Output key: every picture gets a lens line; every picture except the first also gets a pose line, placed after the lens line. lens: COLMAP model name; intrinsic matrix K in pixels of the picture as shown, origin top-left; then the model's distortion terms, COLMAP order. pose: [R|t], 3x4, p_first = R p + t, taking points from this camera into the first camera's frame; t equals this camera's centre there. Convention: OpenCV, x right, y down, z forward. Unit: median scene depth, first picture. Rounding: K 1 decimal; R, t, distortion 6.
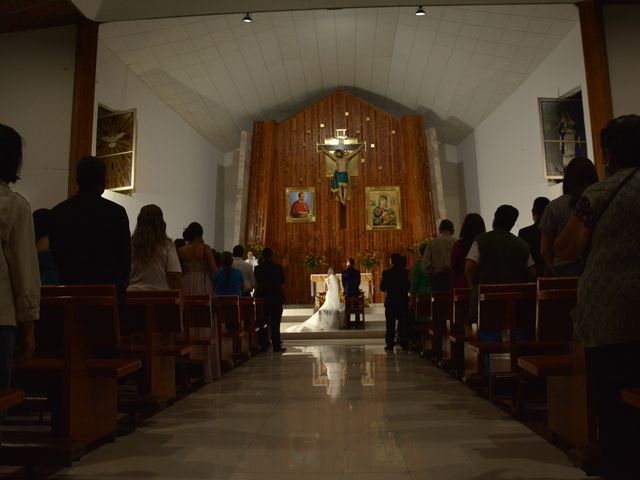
lens RADIAL K [[564.9, 0, 320.0], [0, 564.9, 240.0], [0, 0, 1]] dist [-0.149879, 0.109744]
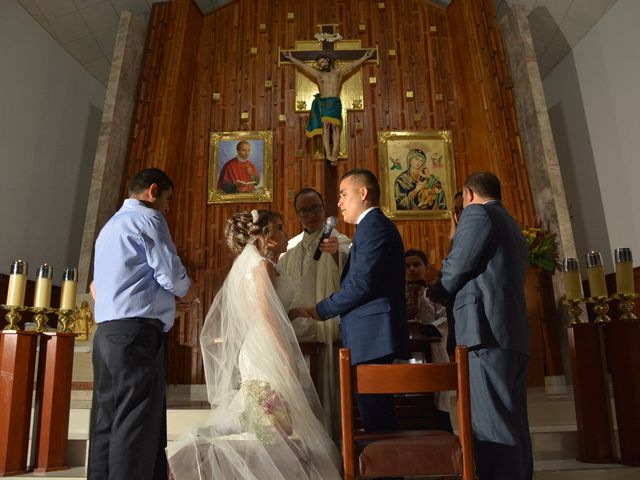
lens RADIAL K [[564.9, 0, 320.0], [0, 564.9, 240.0], [0, 0, 1]] dist [-0.149879, 0.109744]
pose [[0.999569, 0.010657, 0.027366, 0.019286], [-0.006966, 0.991280, -0.131591, 0.059149], [-0.028530, 0.131344, 0.990926, 0.547767]]
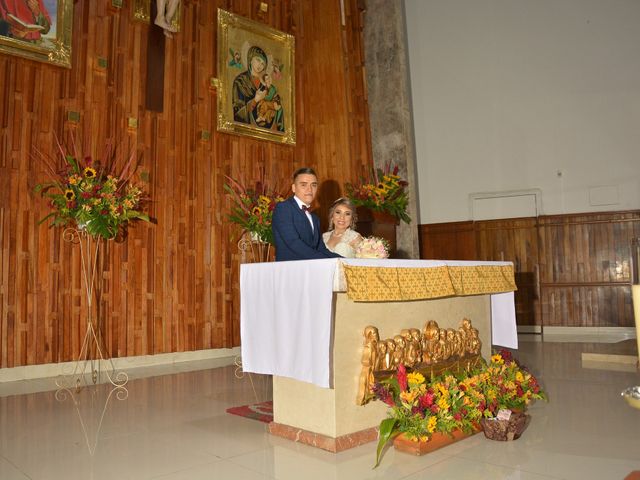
lens RADIAL K [[564.9, 0, 320.0], [0, 564.9, 240.0], [0, 0, 1]] dist [-0.149879, 0.109744]
pose [[0.690901, 0.064026, 0.720108, -0.111512], [-0.077564, 0.996886, -0.014216, 0.048136], [-0.718776, -0.046032, 0.693716, 0.716652]]
